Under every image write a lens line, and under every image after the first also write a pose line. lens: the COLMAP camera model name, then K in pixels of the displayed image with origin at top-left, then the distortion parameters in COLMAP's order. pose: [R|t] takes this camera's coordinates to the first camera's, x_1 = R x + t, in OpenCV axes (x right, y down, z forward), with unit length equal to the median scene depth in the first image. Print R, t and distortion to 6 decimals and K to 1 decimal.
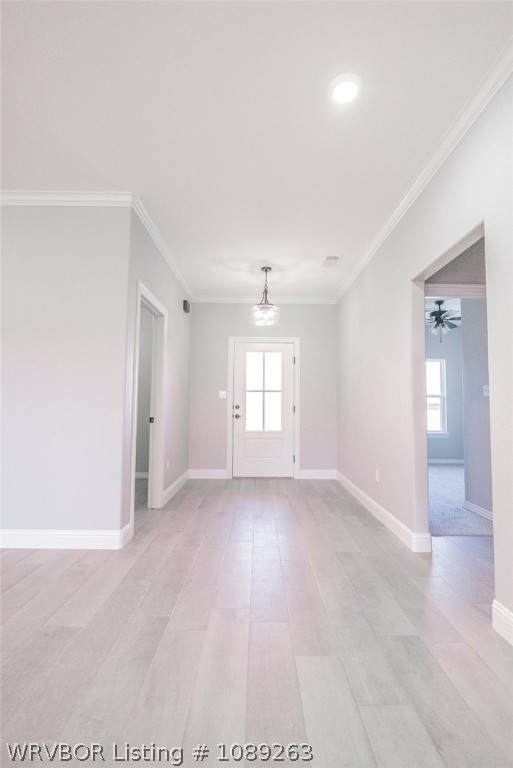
lens RADIAL K [[376.5, 0, 241.5], [0, 376.5, 380.8], [0, 0, 1]] dist [-0.002725, 0.000754]
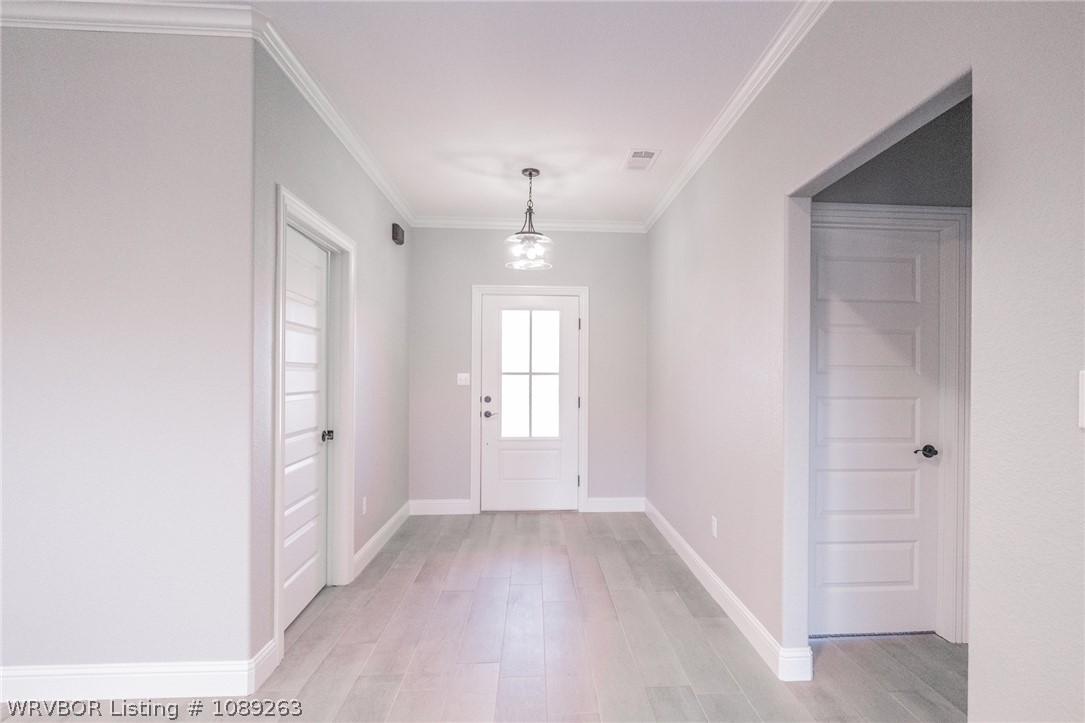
lens RADIAL K [[531.9, 0, 547.2], [0, 531.9, 363.2], [0, 0, 1]] dist [-0.002725, 0.000754]
pose [[0.997567, -0.003545, 0.069627, 0.032559], [0.000086, 0.998768, 0.049616, -0.040932], [-0.069717, -0.049489, 0.996338, 0.159127]]
